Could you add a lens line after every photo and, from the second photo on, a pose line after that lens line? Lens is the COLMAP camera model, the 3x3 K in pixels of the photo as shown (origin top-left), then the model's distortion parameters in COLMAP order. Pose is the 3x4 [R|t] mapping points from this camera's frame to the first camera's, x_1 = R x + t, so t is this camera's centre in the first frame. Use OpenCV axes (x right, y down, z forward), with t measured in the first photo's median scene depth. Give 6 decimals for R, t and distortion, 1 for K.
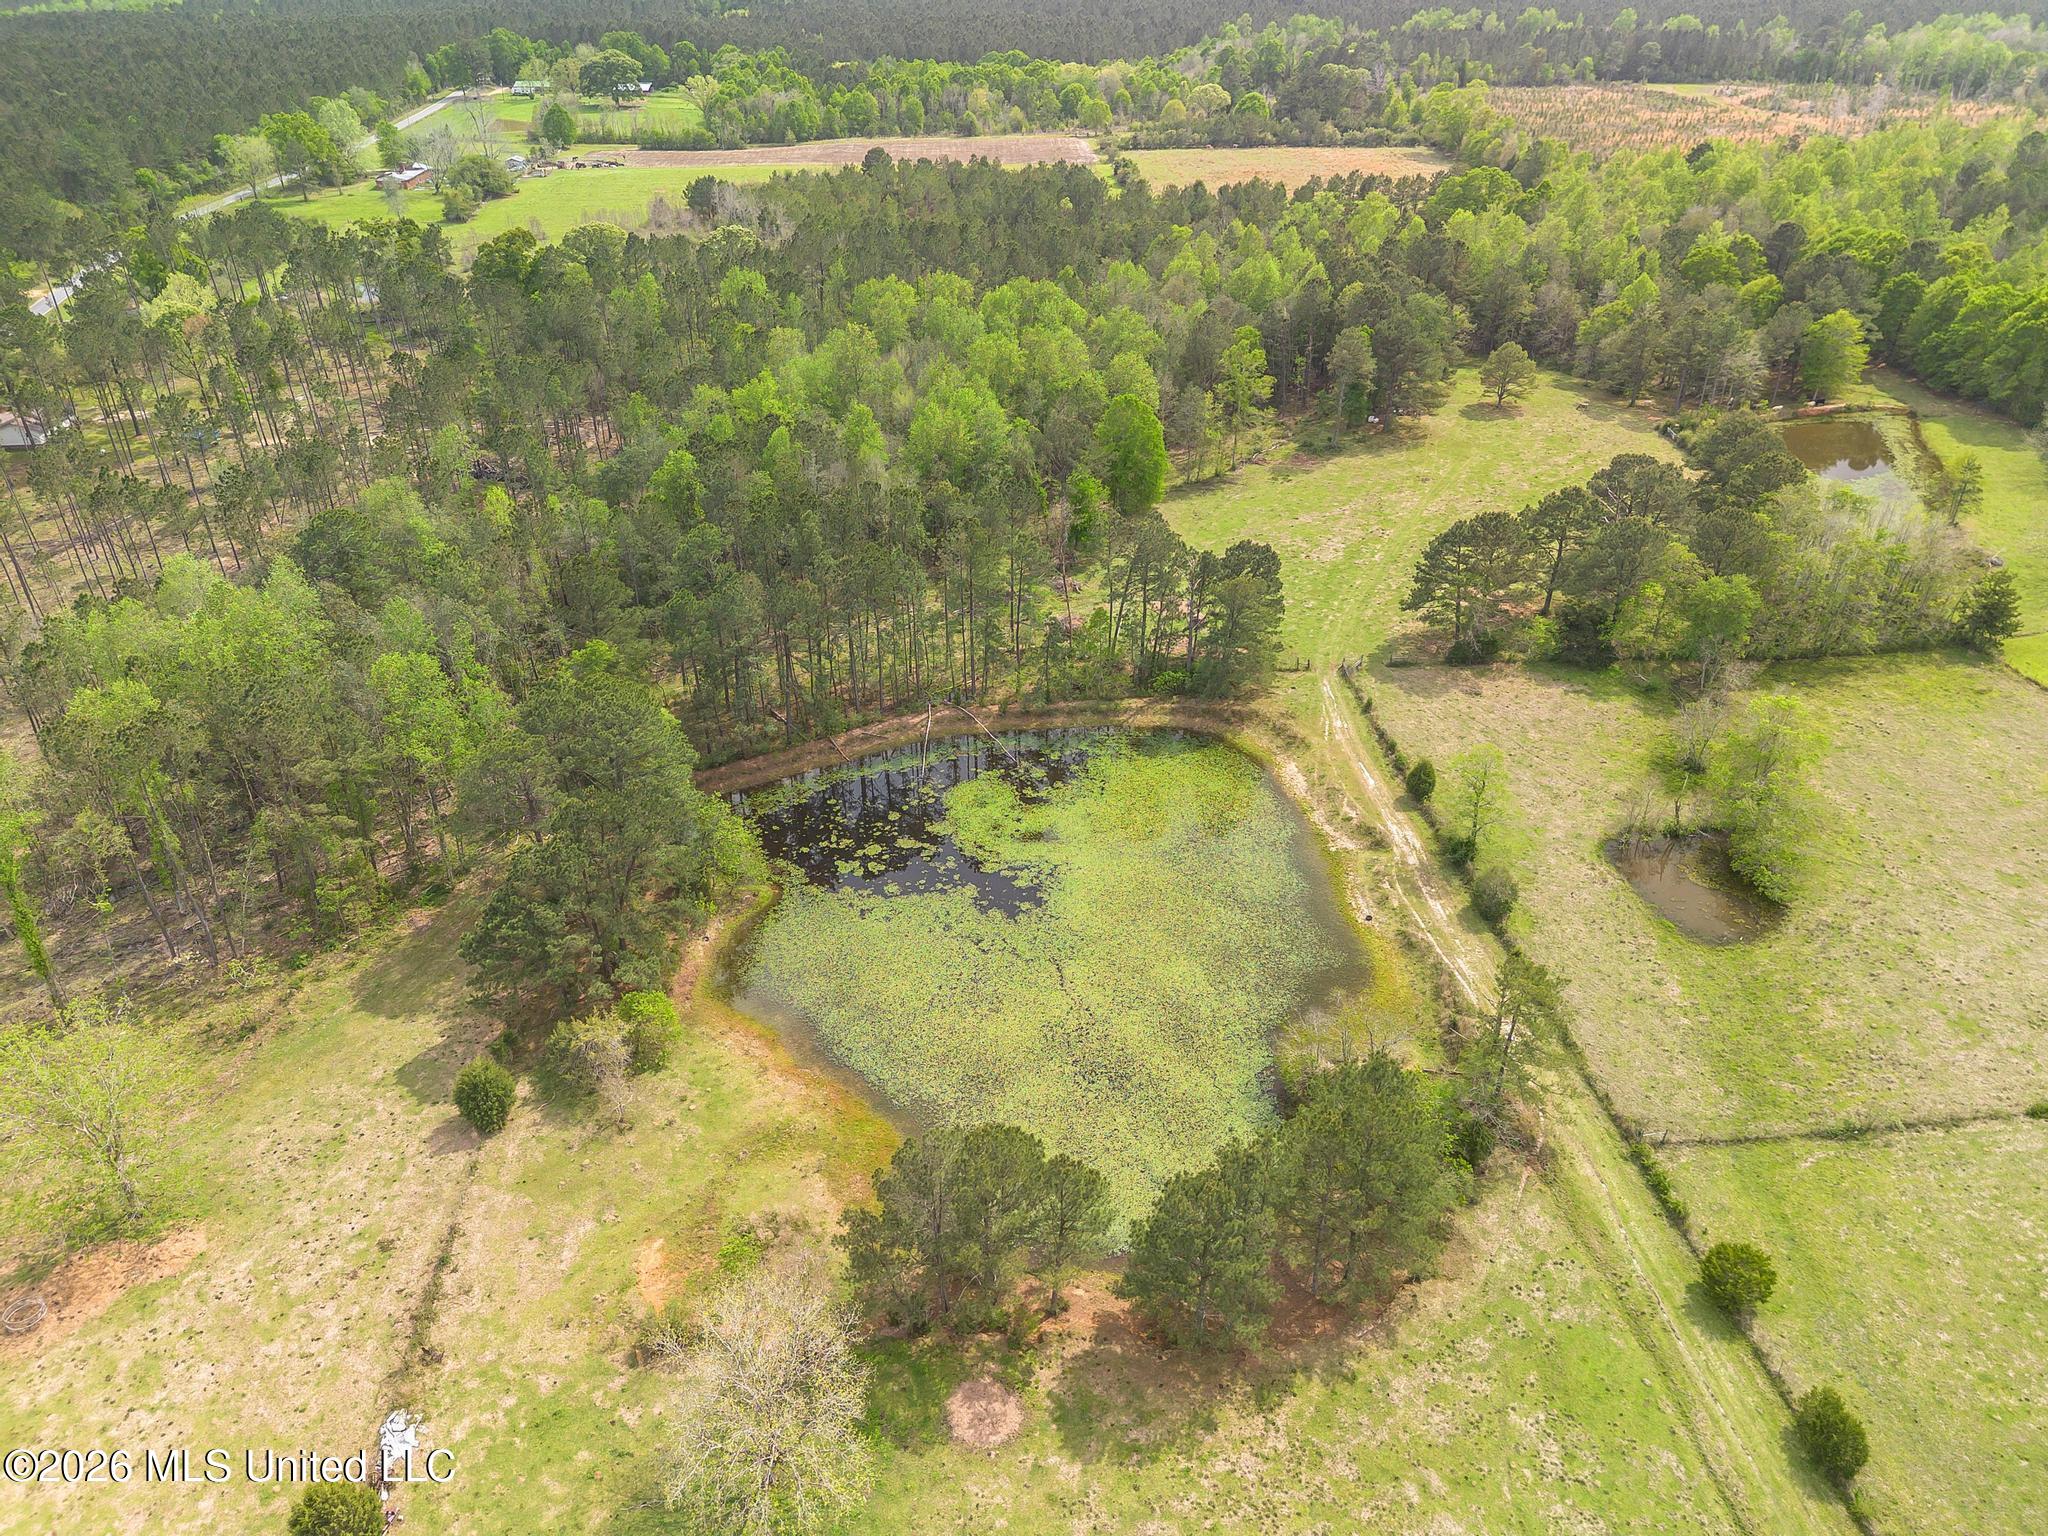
lens RADIAL K [[1587.2, 0, 1017.4], [0, 1587.2, 772.2], [0, 0, 1]] dist [0.076361, -0.086315]
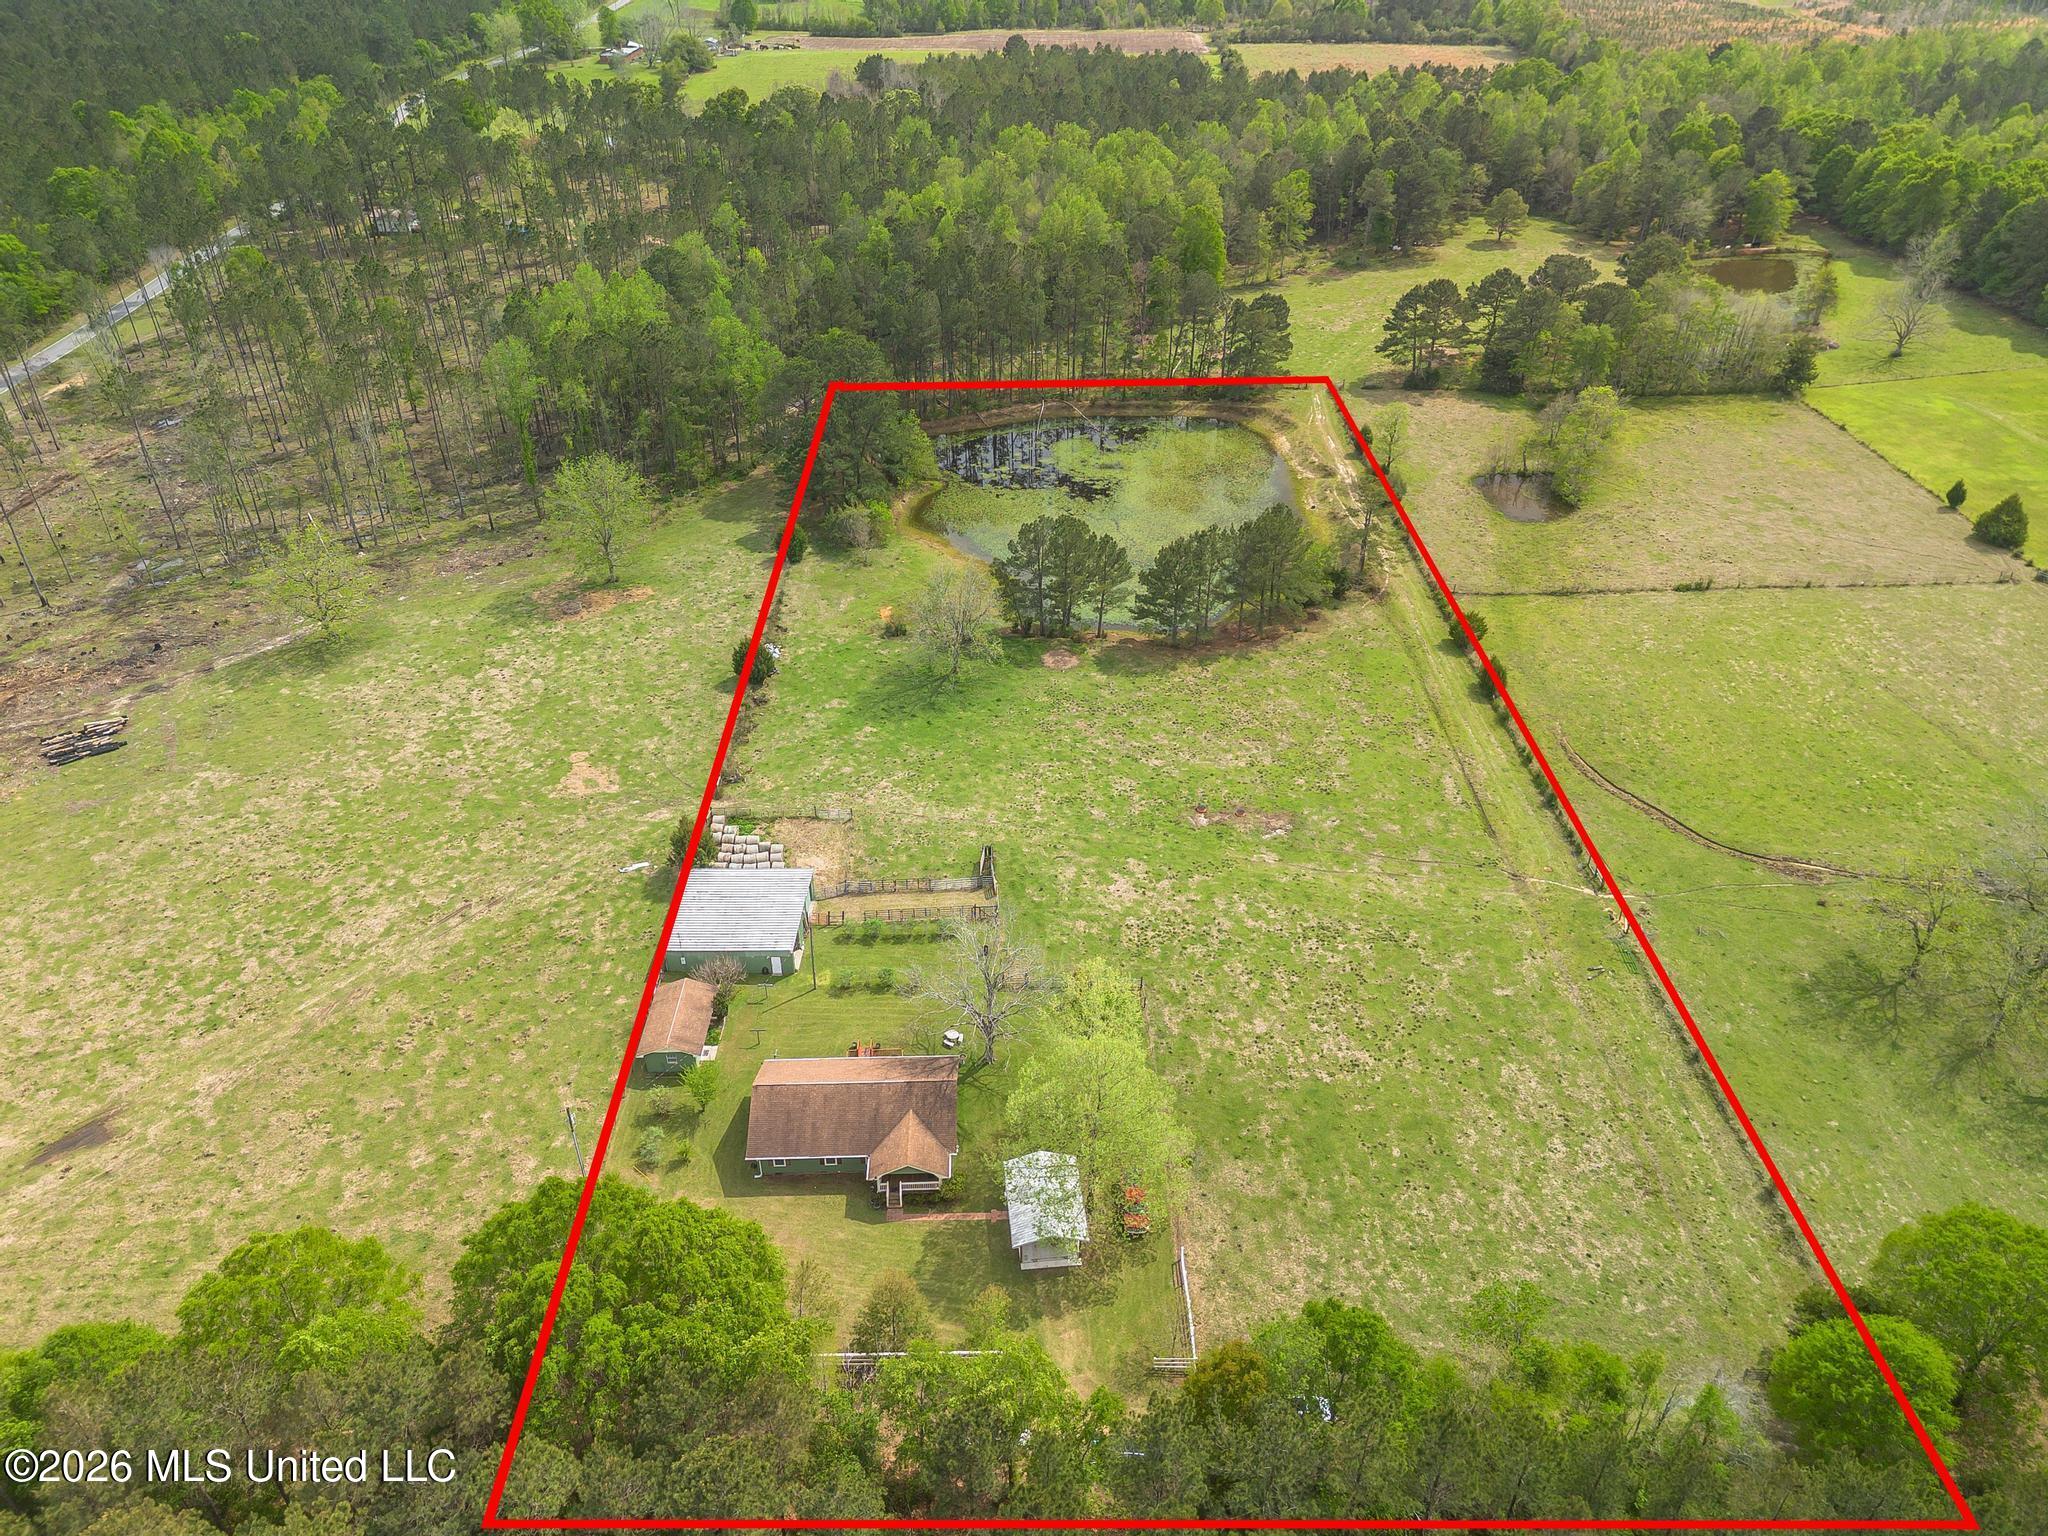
lens RADIAL K [[1587.2, 0, 1000.7], [0, 1587.2, 815.5], [0, 0, 1]] dist [0.076361, -0.086315]
pose [[0.996288, 0.052841, -0.067950, 0.018626], [-0.048165, 0.996474, 0.068698, 0.173126], [0.071340, -0.065170, 0.995321, -0.362731]]
